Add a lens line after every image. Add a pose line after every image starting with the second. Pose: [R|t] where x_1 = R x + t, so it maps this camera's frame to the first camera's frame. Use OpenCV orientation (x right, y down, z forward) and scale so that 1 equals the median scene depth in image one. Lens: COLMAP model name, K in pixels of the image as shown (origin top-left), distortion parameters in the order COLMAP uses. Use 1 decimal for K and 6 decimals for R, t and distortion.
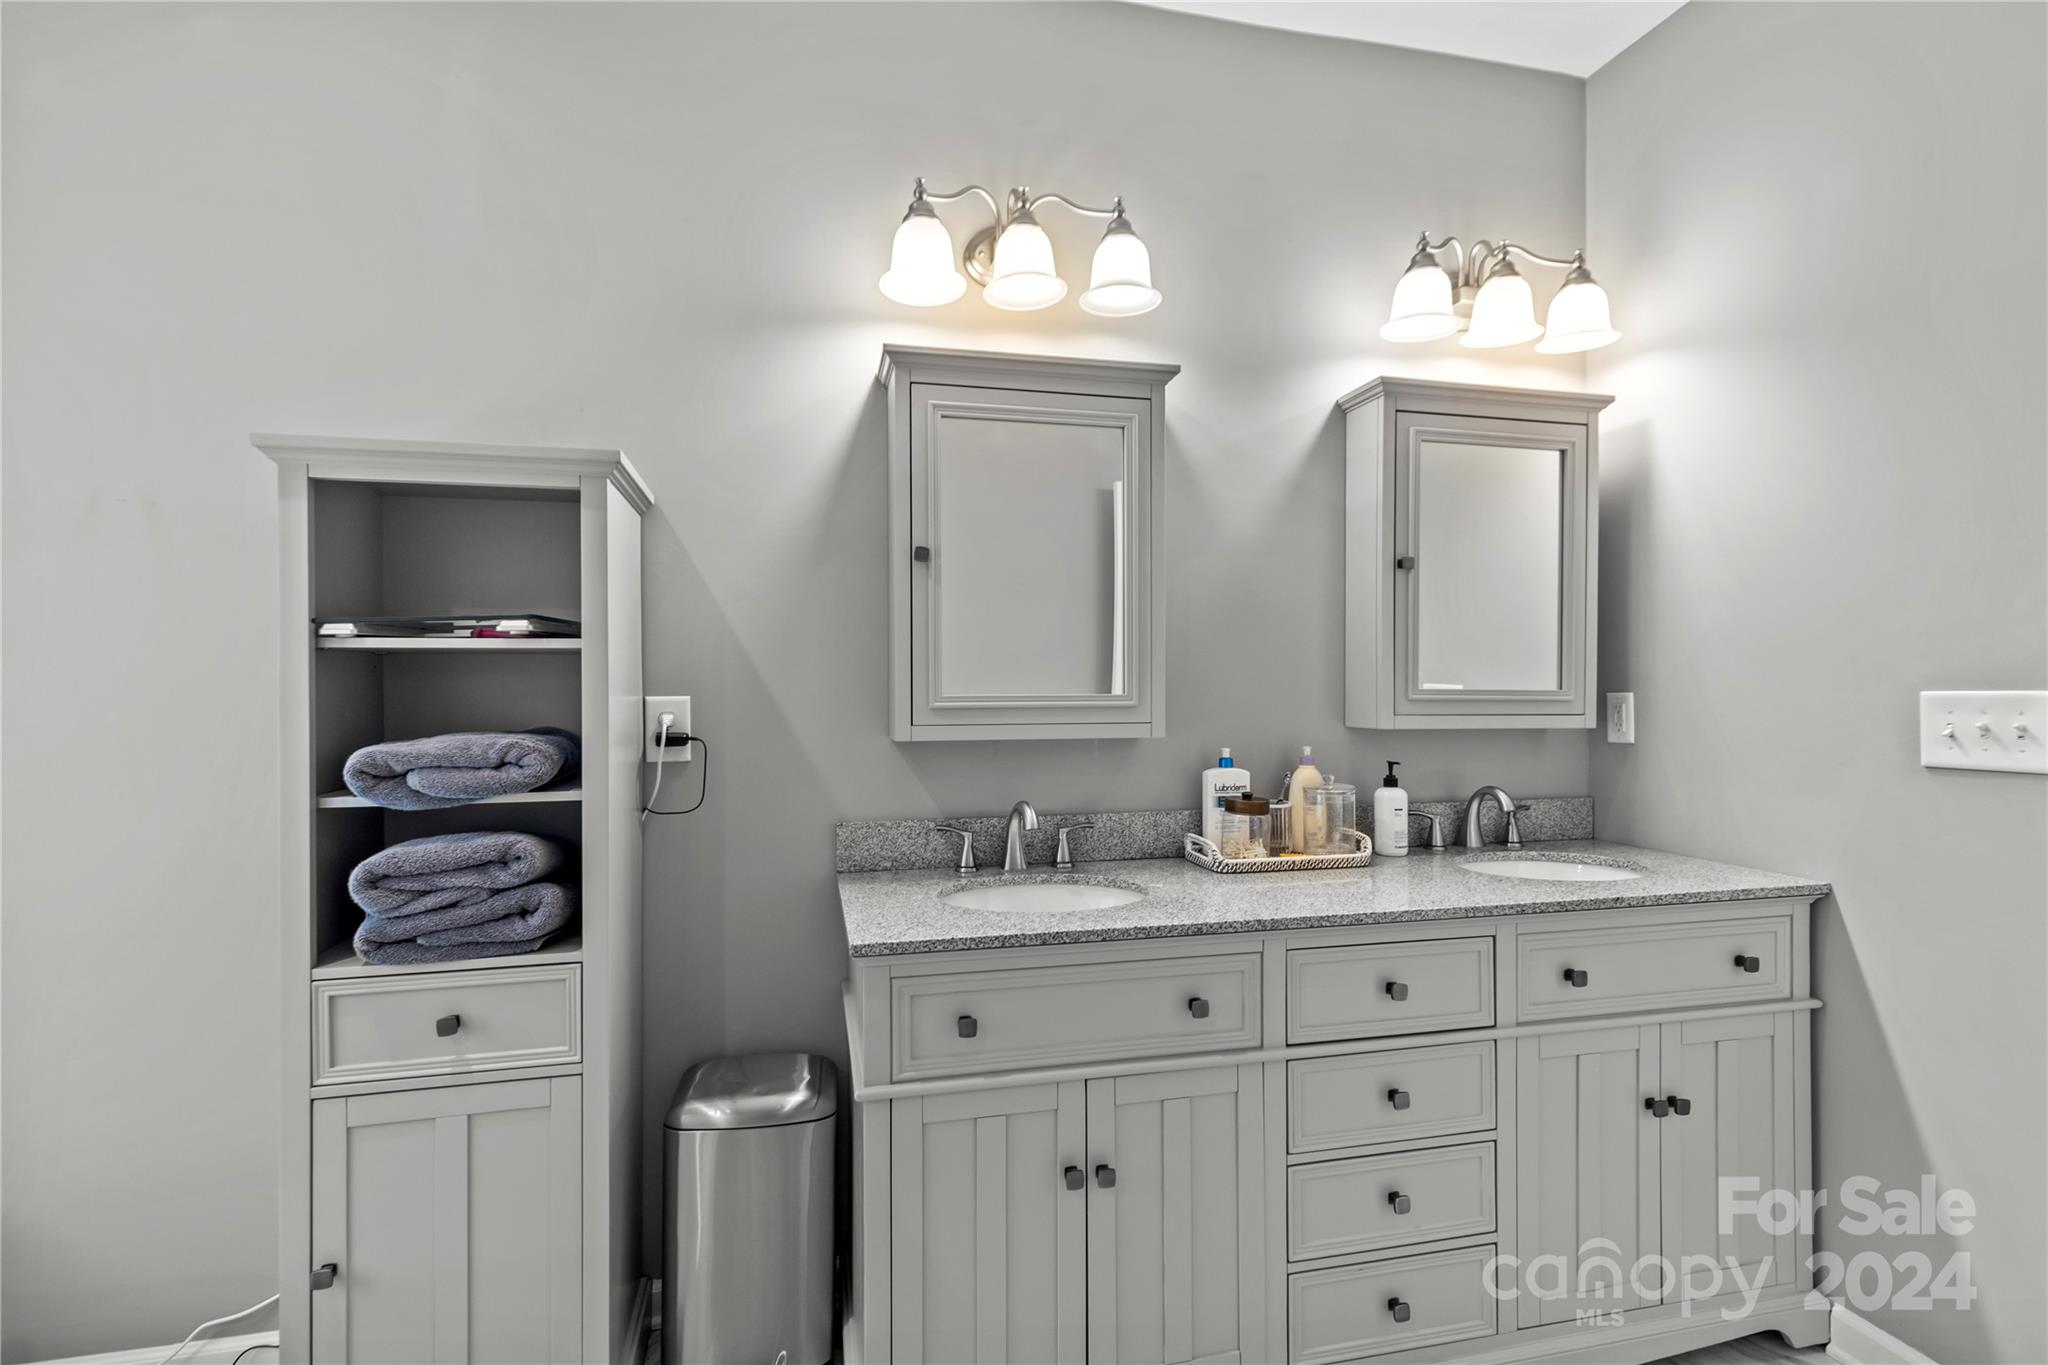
lens RADIAL K [[919.4, 0, 1021.6], [0, 919.4, 686.1], [0, 0, 1]] dist [0.010748, -0.003290]
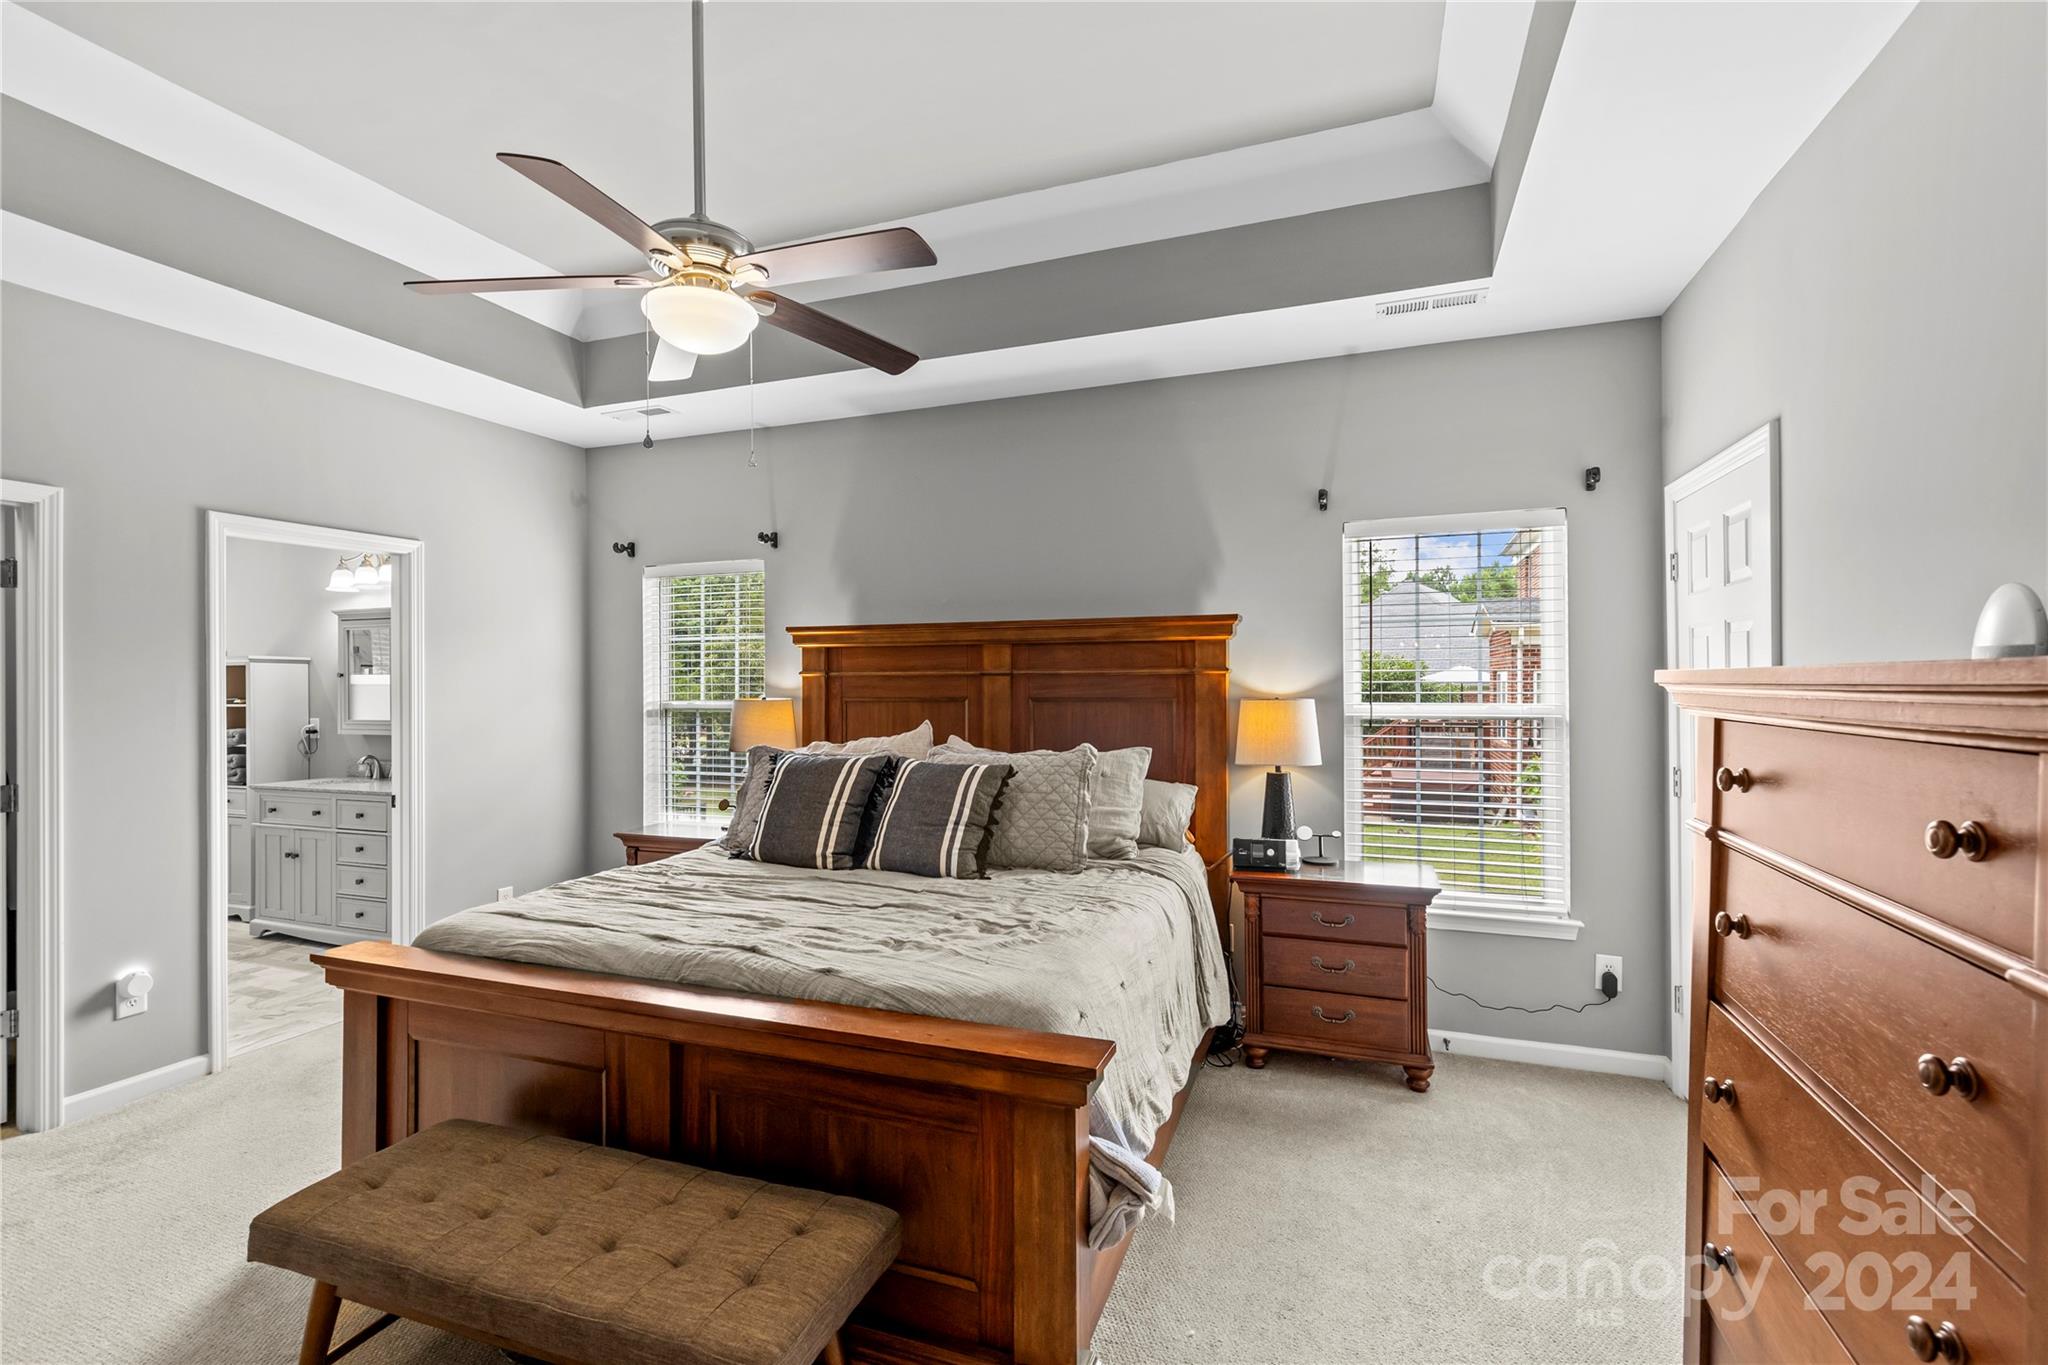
lens RADIAL K [[919.4, 0, 1012.6], [0, 919.4, 674.6], [0, 0, 1]] dist [0.010748, -0.003290]
pose [[0.832108, -0.008844, -0.554543, 3.472218], [0.006688, 0.999960, -0.005912, -0.106999], [0.554573, 0.001210, 0.832134, -0.347277]]
